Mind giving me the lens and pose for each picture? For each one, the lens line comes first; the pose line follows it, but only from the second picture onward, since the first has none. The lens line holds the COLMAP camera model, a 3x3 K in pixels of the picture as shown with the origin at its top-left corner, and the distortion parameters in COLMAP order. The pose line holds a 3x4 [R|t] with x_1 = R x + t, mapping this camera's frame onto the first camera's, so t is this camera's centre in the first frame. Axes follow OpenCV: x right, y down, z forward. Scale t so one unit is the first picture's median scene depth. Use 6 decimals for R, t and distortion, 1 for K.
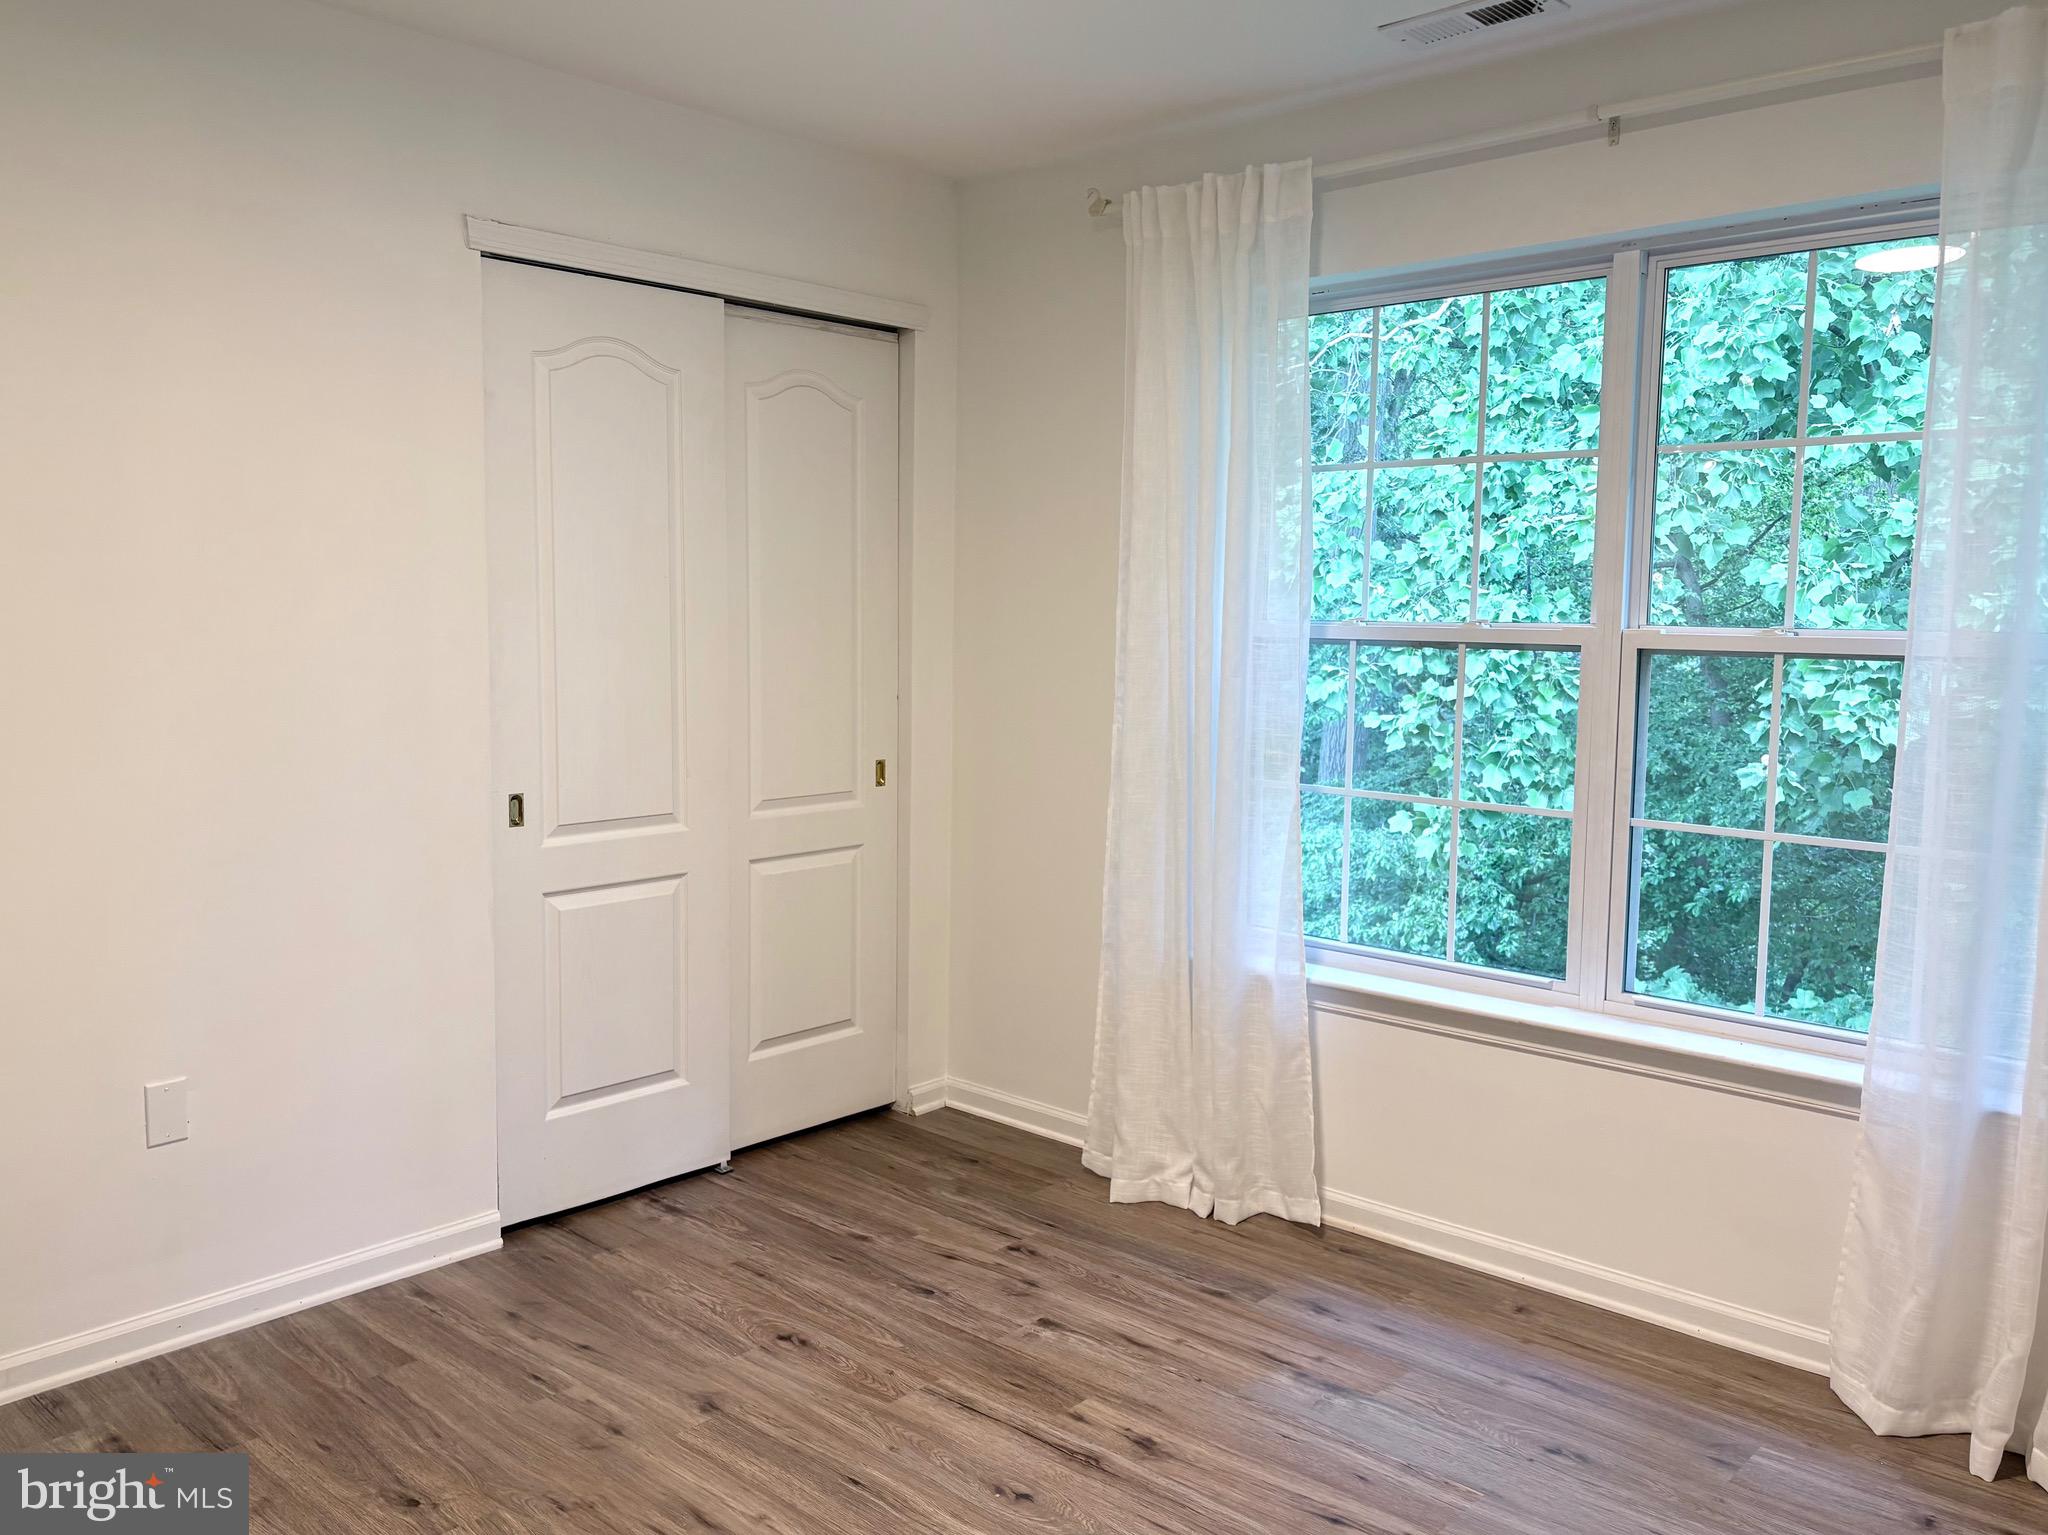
lens RADIAL K [[1586.9, 0, 1009.3], [0, 1586.9, 766.2], [0, 0, 1]] dist [0.053538, -0.063354]
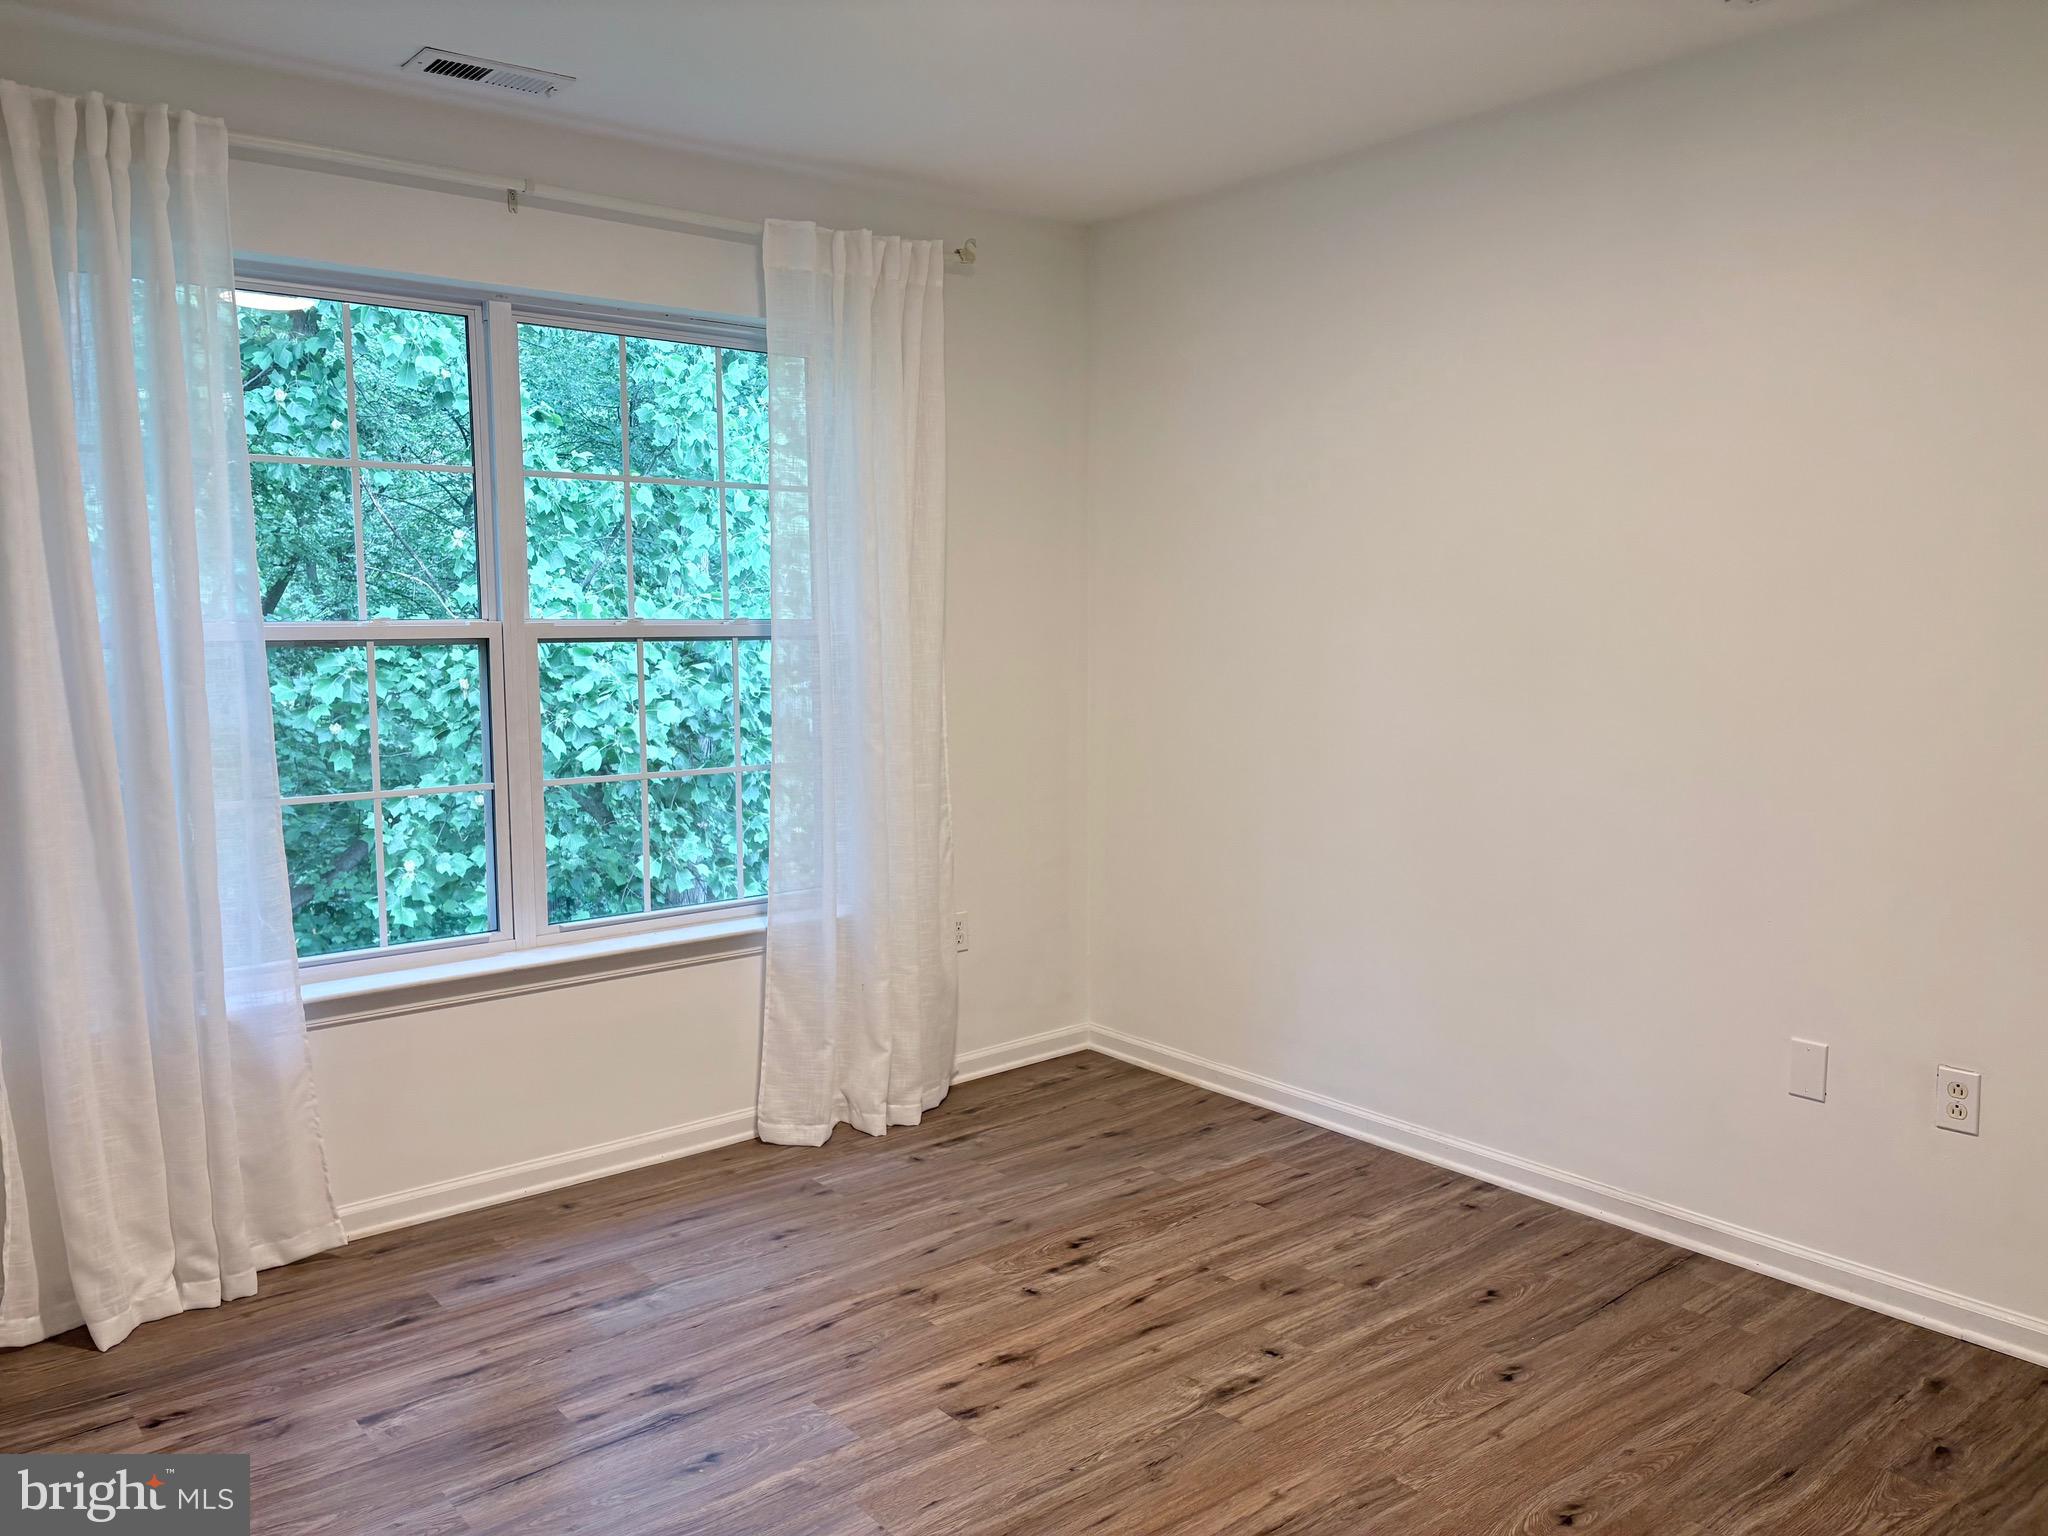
lens RADIAL K [[1523.8, 0, 1024.0], [0, 1523.8, 768.0], [0, 0, 1]] dist [0.002899, 0.004367]
pose [[0.159084, -0.112968, 0.980781, -0.714439], [0.105185, 0.989717, 0.096936, -0.051792], [-0.981646, 0.087742, 0.169330, 0.477310]]
